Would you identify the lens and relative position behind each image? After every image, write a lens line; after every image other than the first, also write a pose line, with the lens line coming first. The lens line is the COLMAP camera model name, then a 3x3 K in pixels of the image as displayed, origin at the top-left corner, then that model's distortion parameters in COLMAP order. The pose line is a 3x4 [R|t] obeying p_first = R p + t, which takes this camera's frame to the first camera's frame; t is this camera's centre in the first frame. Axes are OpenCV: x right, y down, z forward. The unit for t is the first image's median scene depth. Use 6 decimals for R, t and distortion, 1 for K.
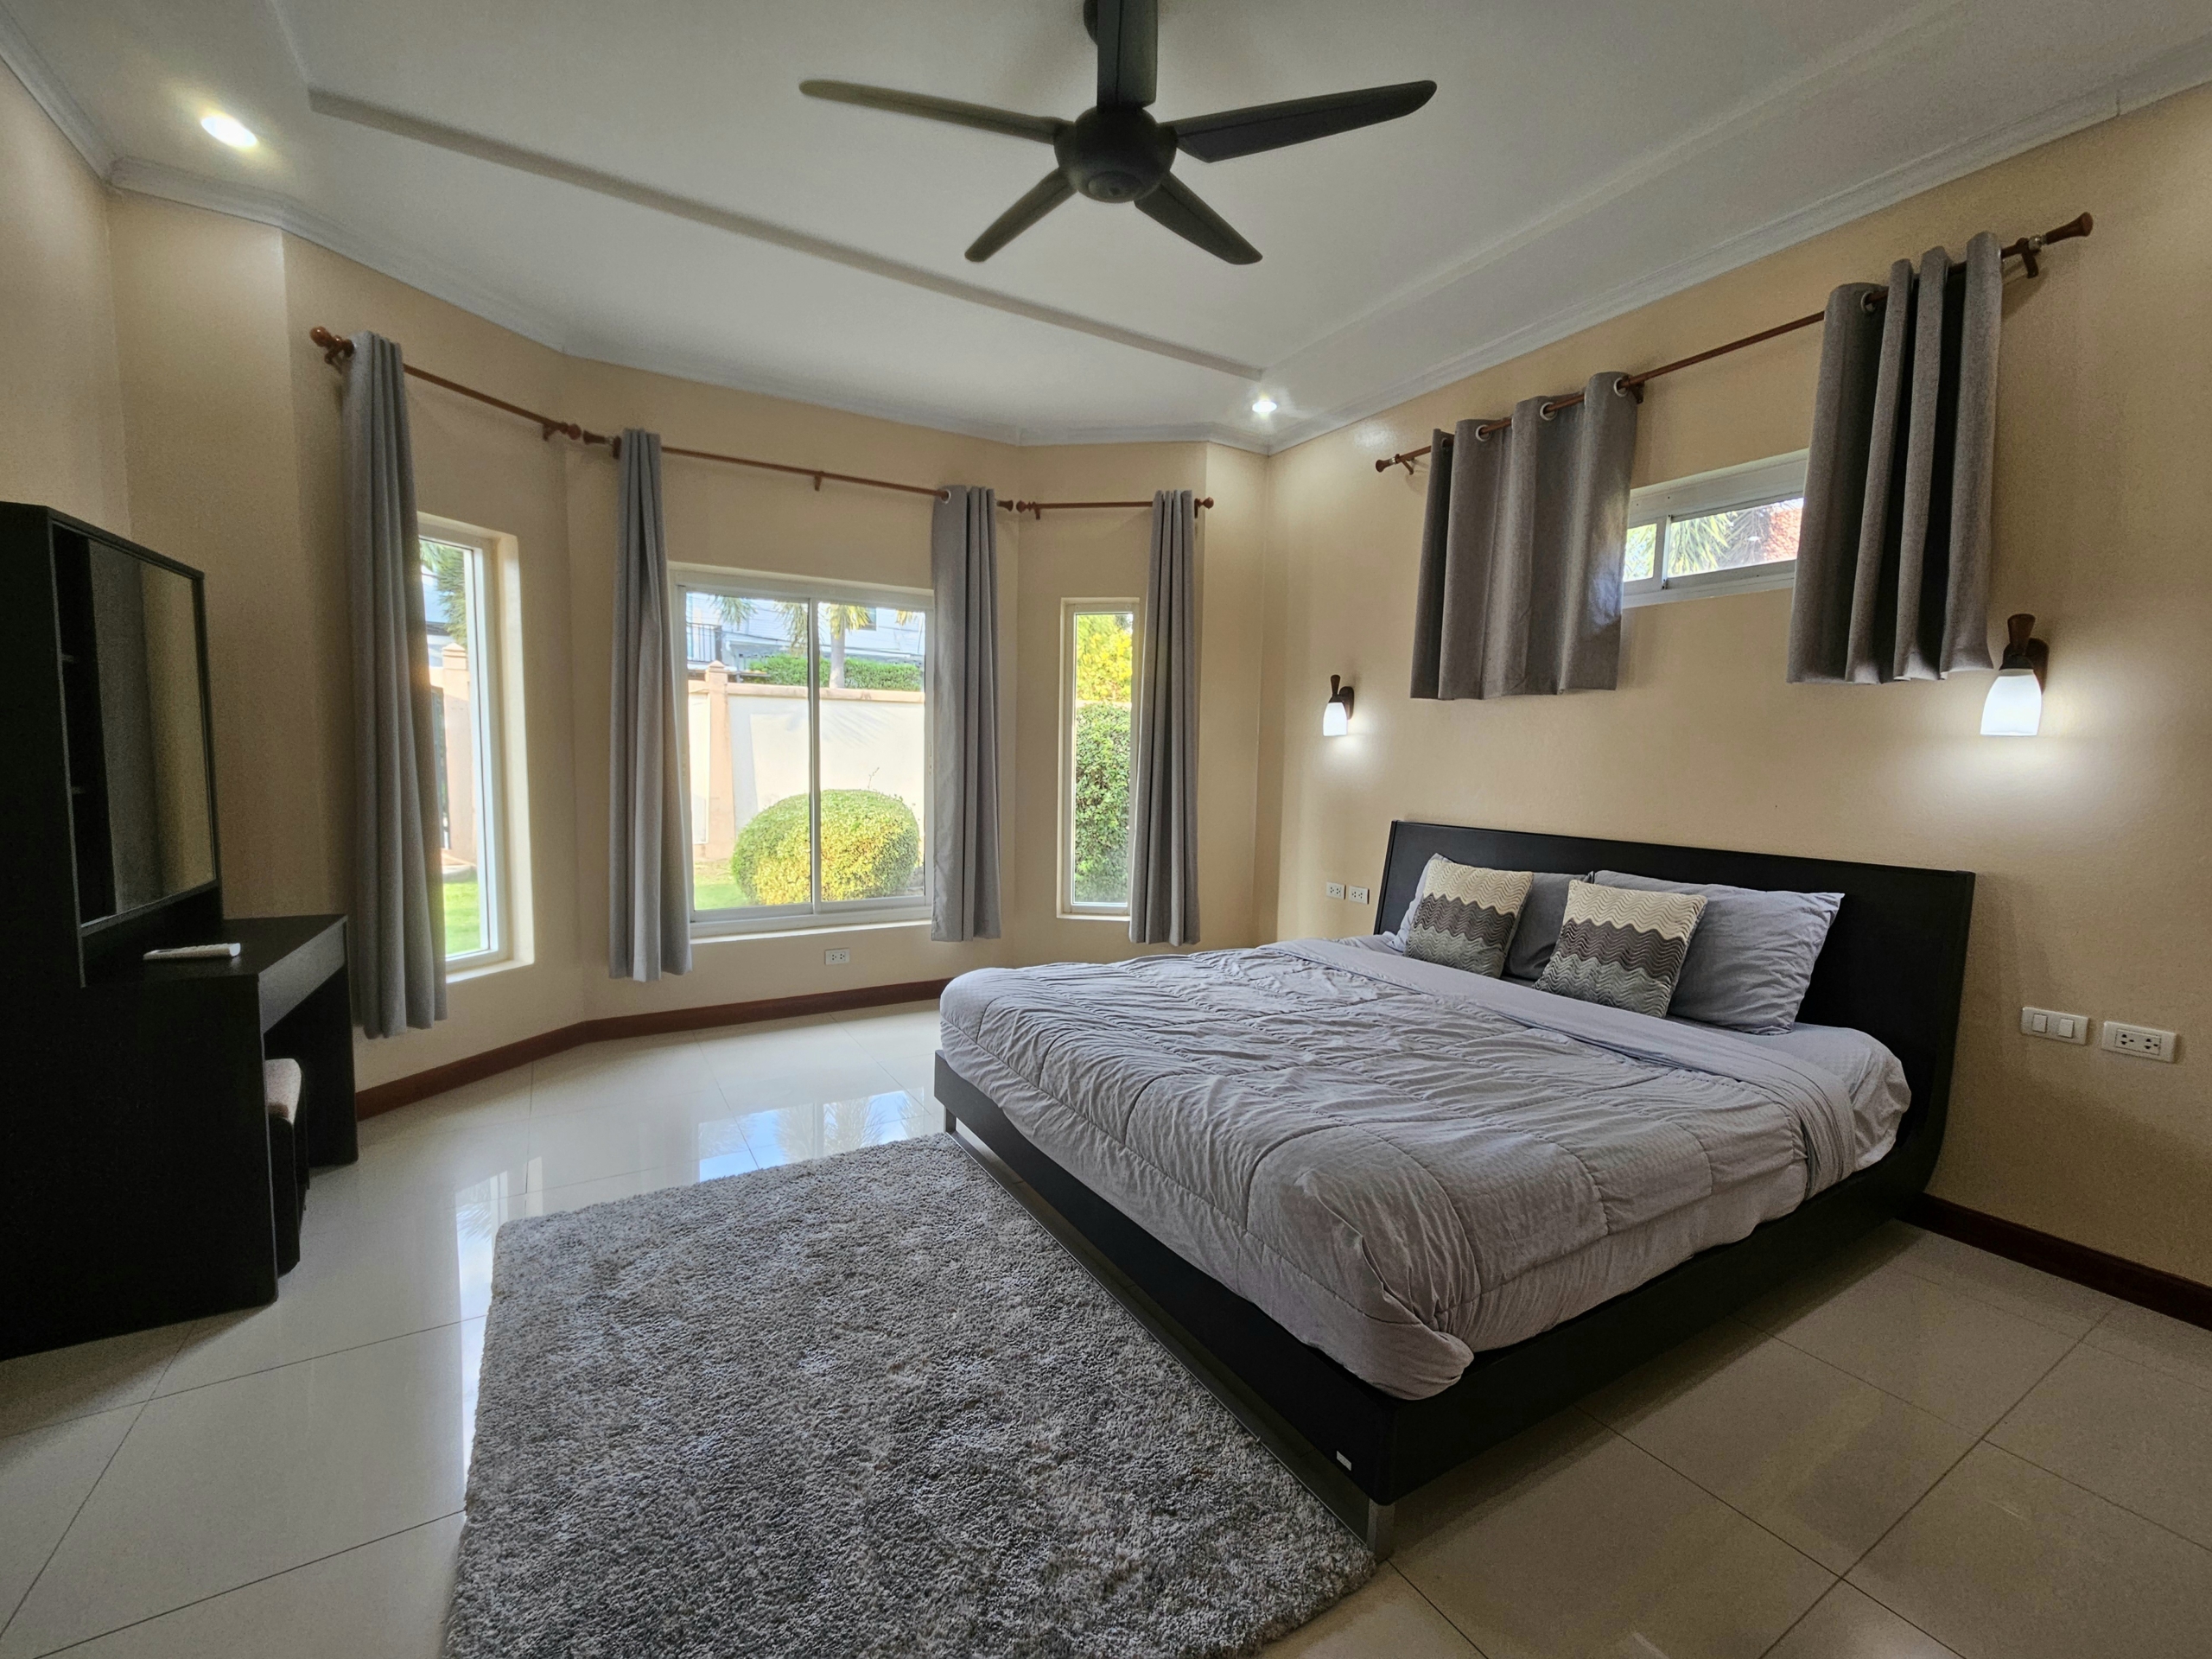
lens RADIAL K [[893.0, 0, 1106.0], [0, 893.0, 829.5], [0, 0, 1]] dist [0.000010, 0.000039]
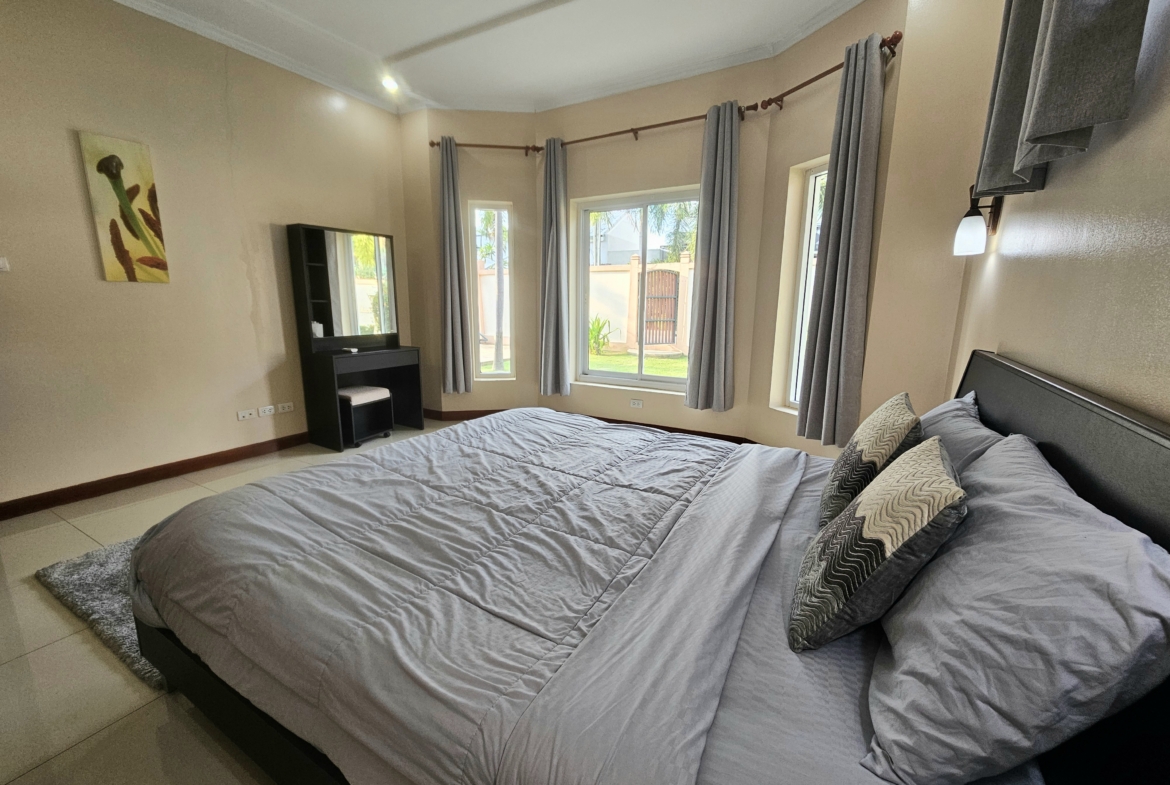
lens RADIAL K [[485.7, 0, 585.0], [0, 485.7, 392.5], [0, 0, 1]] dist [-0.000067, -0.000049]
pose [[0.485908, 0.146599, -0.861627, 0.716166], [-0.071029, 0.989195, 0.128247, -0.002445], [0.871119, -0.001116, 0.491071, 0.594761]]
